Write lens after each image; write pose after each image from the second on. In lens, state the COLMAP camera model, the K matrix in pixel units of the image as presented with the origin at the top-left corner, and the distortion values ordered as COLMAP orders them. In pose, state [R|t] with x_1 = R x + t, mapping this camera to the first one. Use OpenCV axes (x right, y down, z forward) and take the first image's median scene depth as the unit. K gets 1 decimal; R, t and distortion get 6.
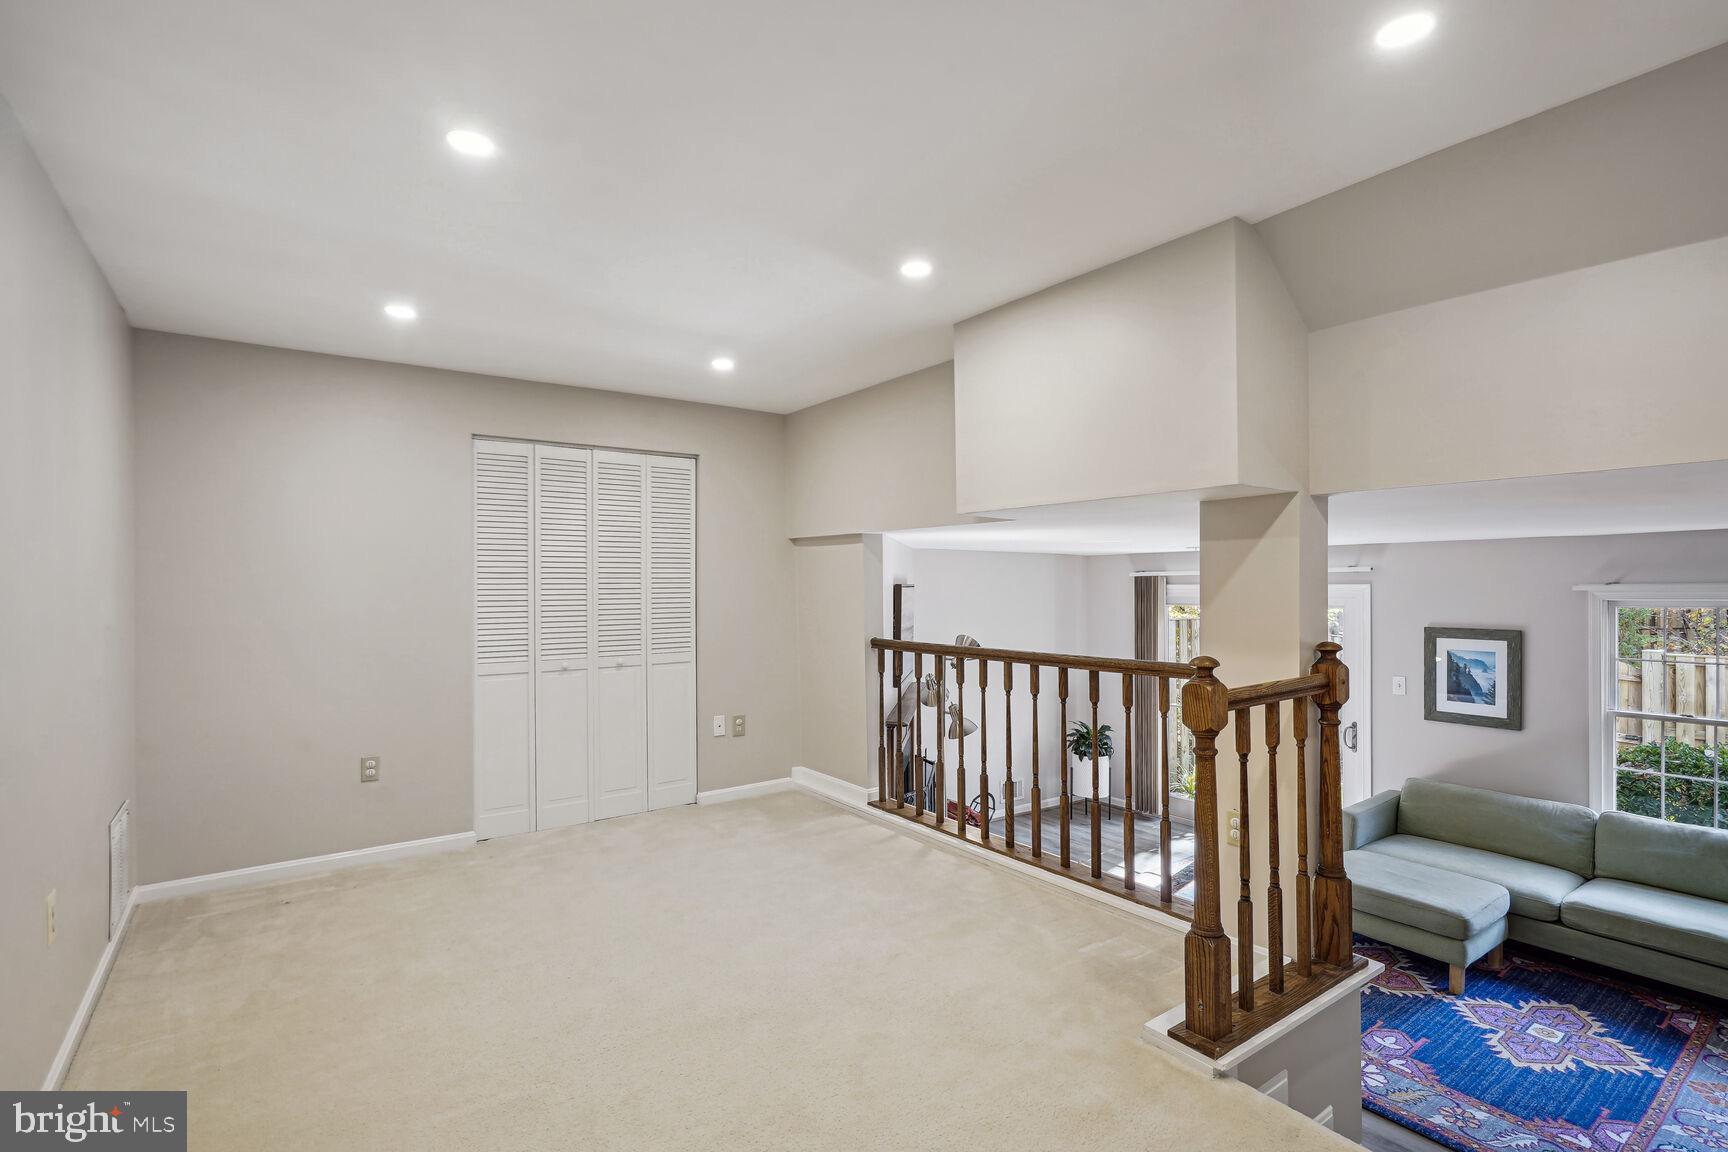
lens RADIAL K [[811.4, 0, 855.7], [0, 811.4, 586.2], [0, 0, 1]] dist [-0.001906, -0.001201]
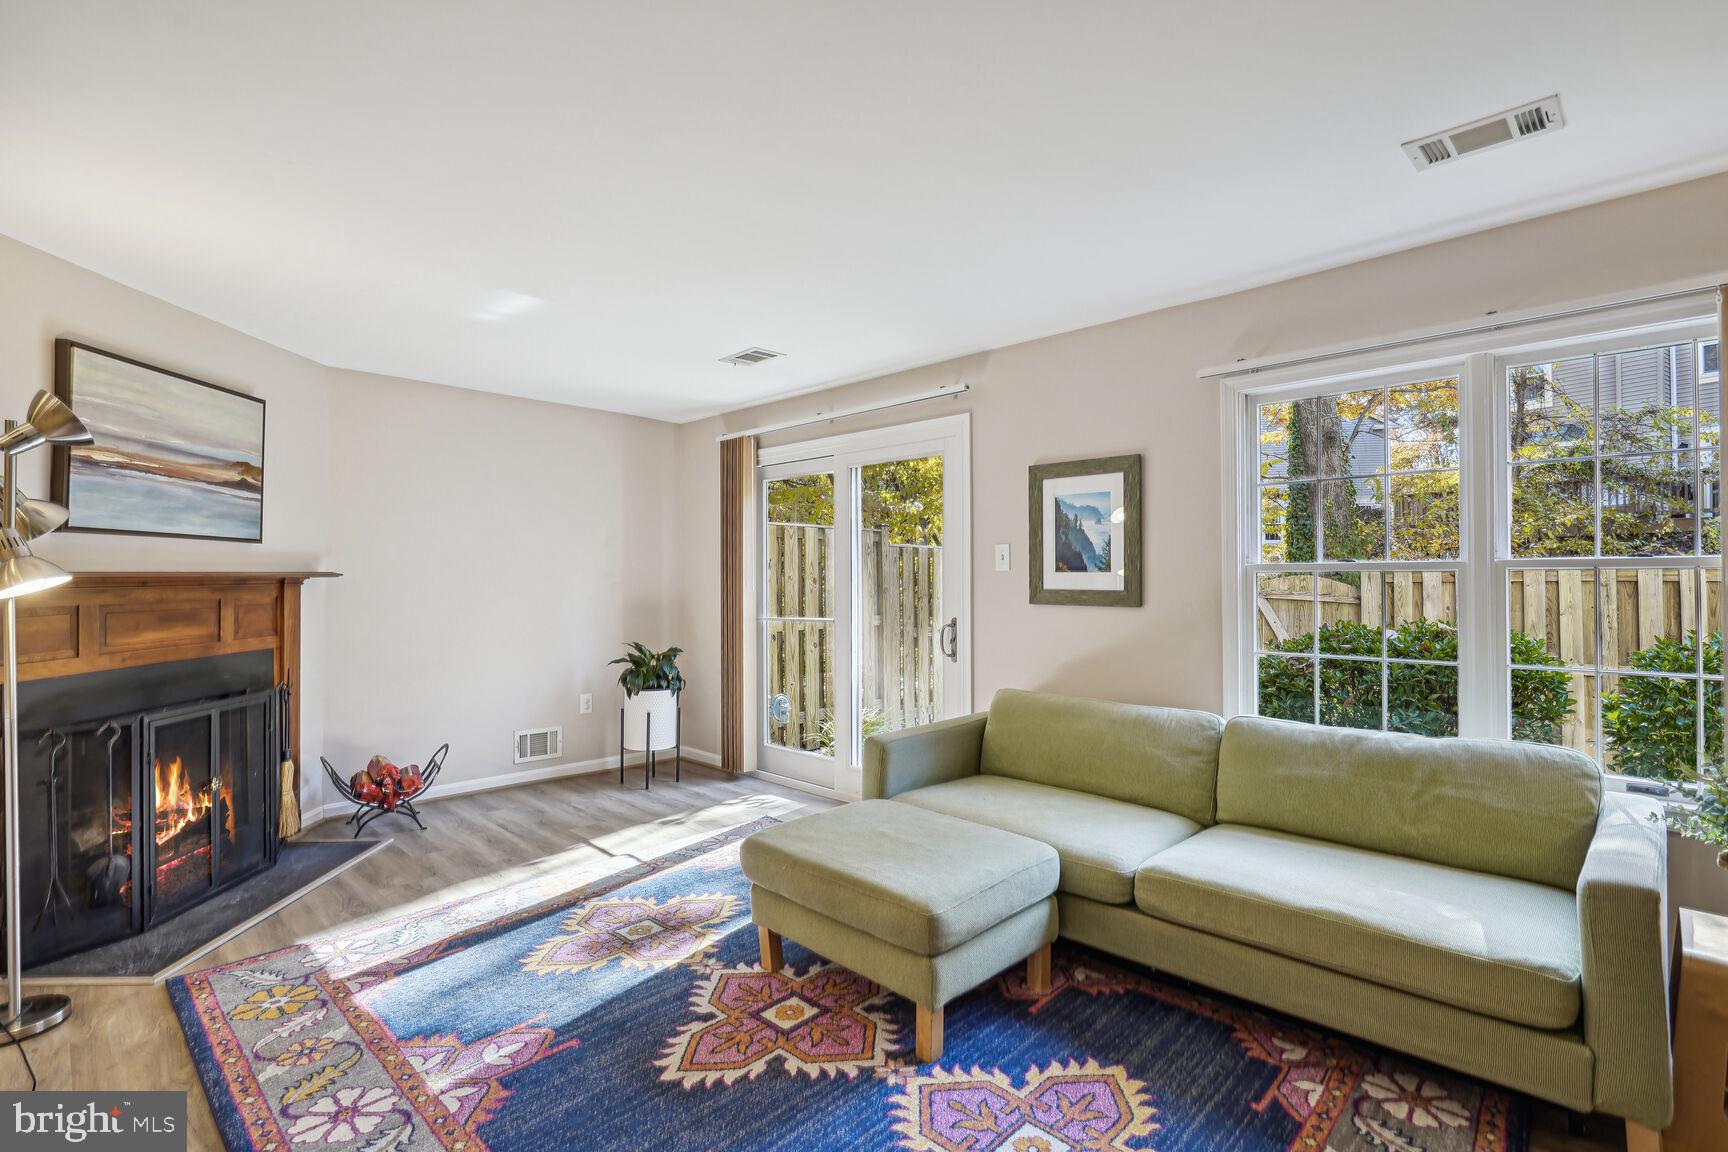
lens RADIAL K [[797.8, 0, 864.0], [0, 797.8, 576.0], [0, 0, 1]] dist [0.000093, -0.000143]
pose [[0.985413, 0.002293, 0.170166, 0.536934], [-0.000992, 0.999970, -0.007730, 0.173566], [-0.170178, 0.007448, 0.985385, 0.439204]]
